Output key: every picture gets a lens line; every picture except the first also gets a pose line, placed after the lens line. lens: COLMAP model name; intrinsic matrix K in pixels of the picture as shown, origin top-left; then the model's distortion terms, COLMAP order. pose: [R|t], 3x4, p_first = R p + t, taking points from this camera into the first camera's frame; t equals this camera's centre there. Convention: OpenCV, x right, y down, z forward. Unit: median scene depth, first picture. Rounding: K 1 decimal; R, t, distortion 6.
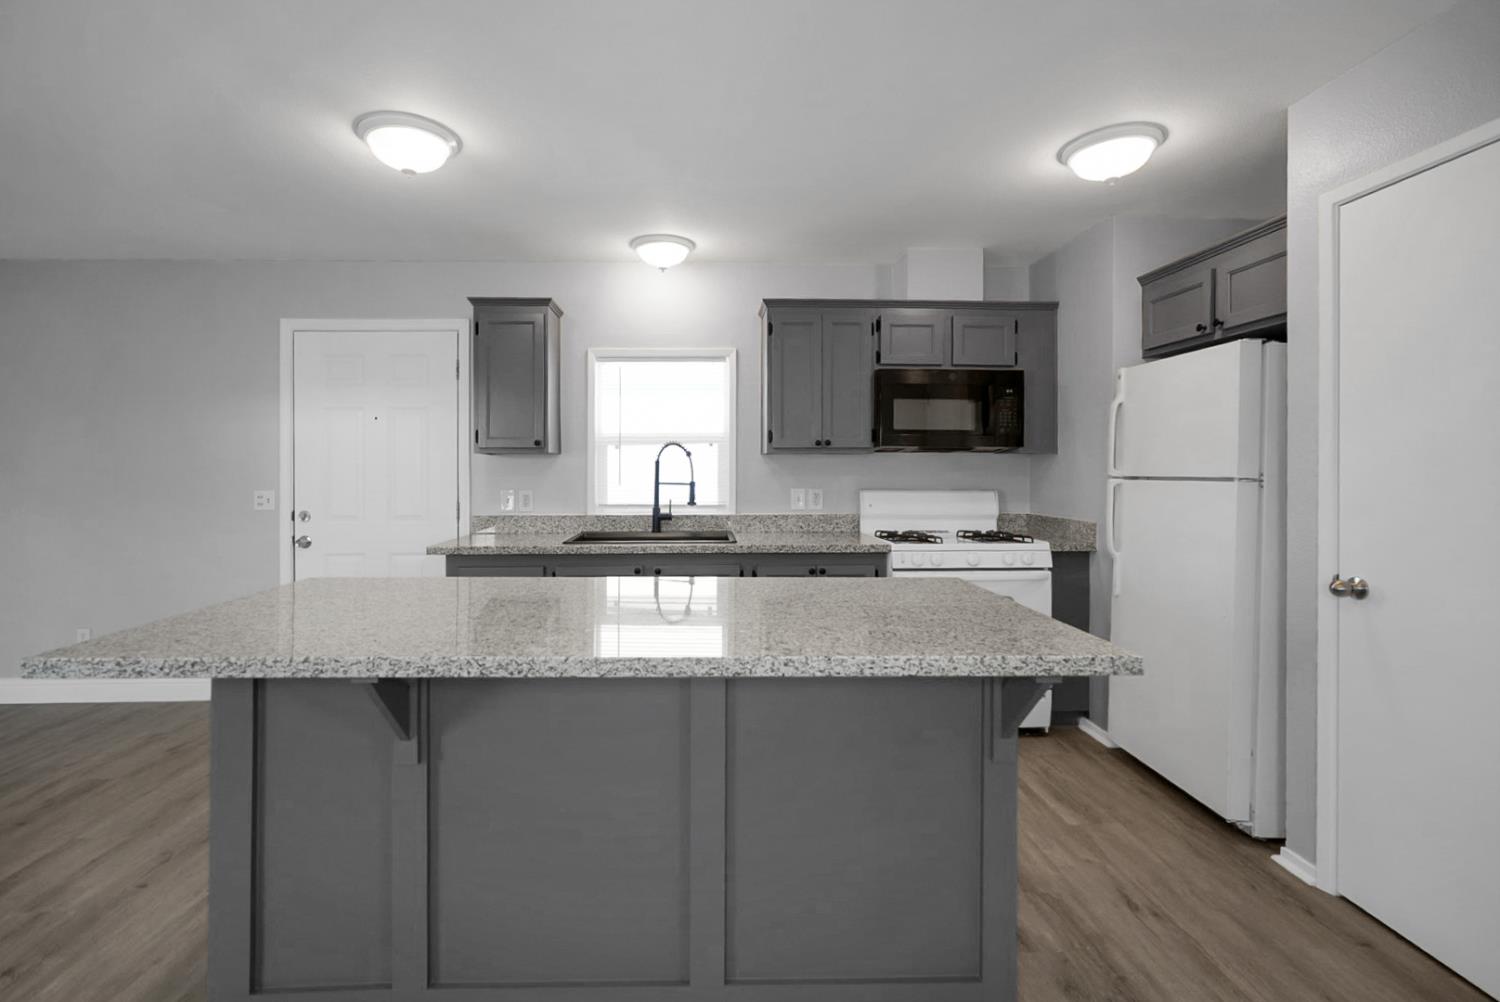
lens RADIAL K [[679.0, 0, 720.8], [0, 679.0, 466.5], [0, 0, 1]] dist [-0.005877, 0.003771]
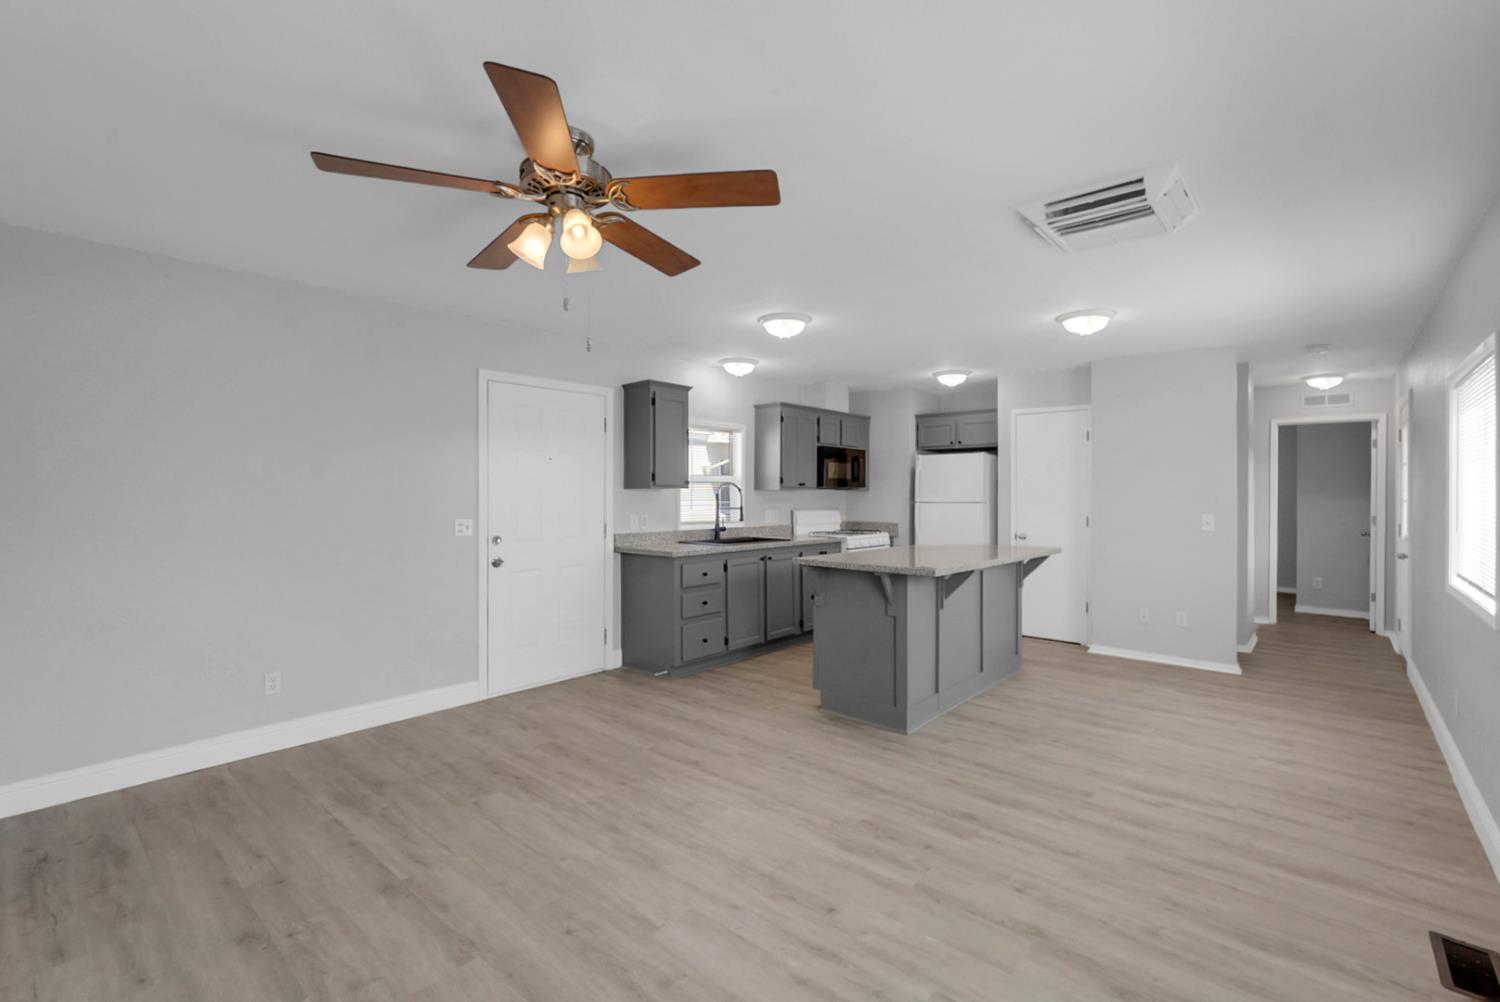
lens RADIAL K [[664.2, 0, 752.2], [0, 664.2, 494.7], [0, 0, 1]] dist [-0.008652, 0.004779]
pose [[0.676531, 0.001938, 0.736412, -1.234789], [-0.003134, 0.999995, 0.000248, -0.006774], [-0.736407, -0.002476, 0.676534, -0.099183]]
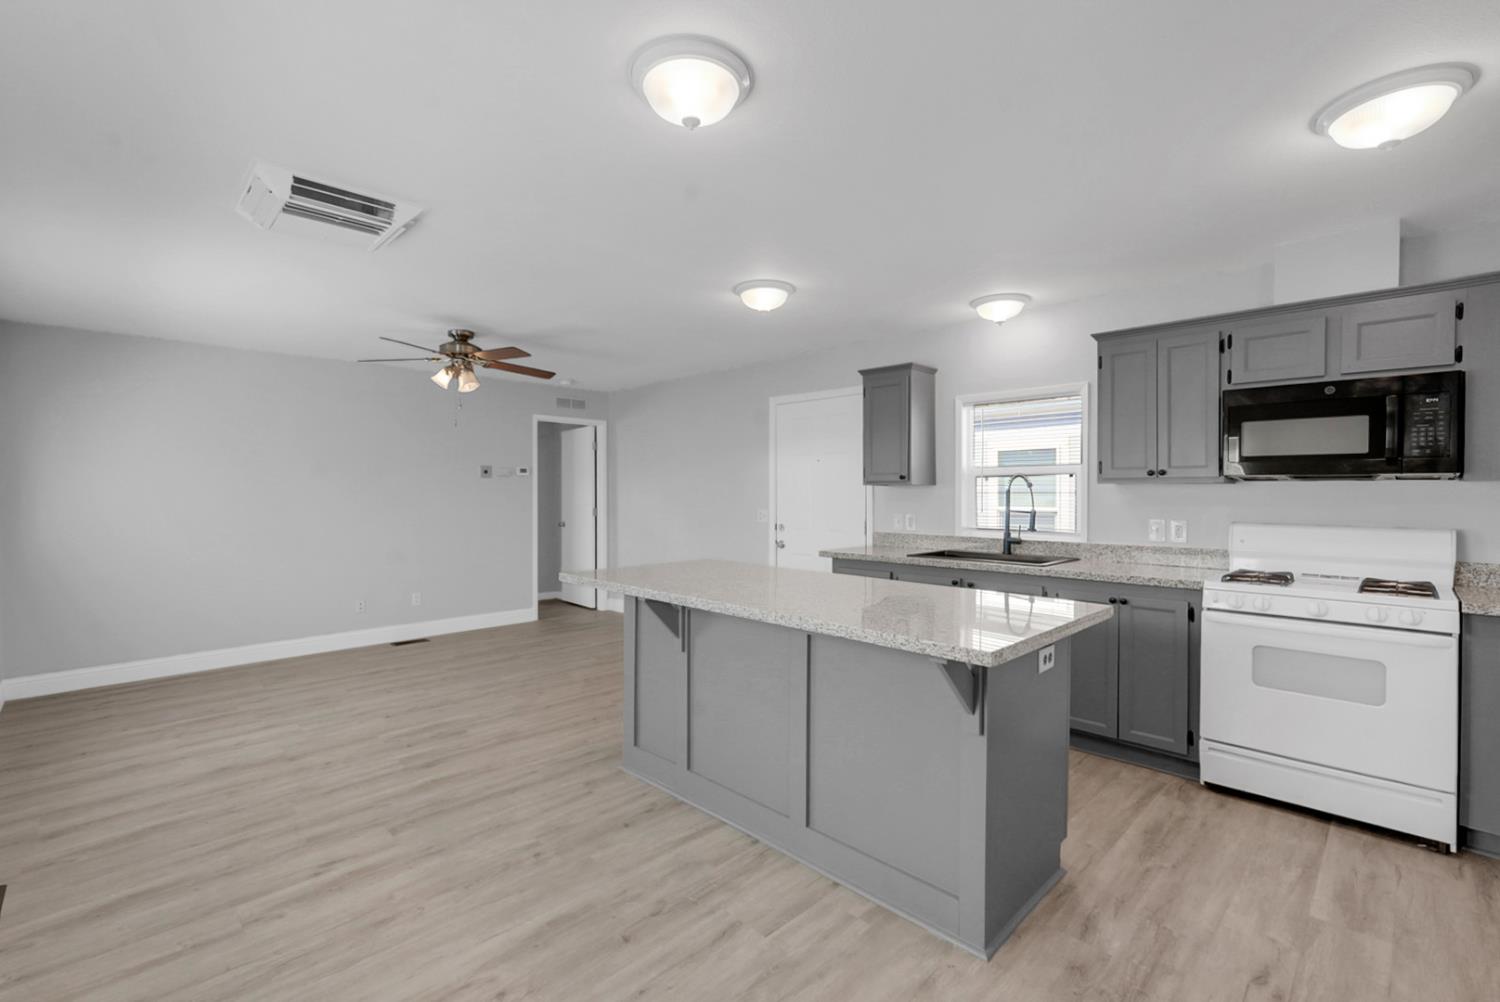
lens RADIAL K [[664.2, 0, 755.4], [0, 664.2, 497.5], [0, 0, 1]] dist [-0.008652, 0.004779]
pose [[0.688907, 0.008280, -0.724803, 0.437517], [-0.001736, 0.999951, 0.009774, -0.007483], [0.724848, -0.005475, 0.688887, -0.061605]]
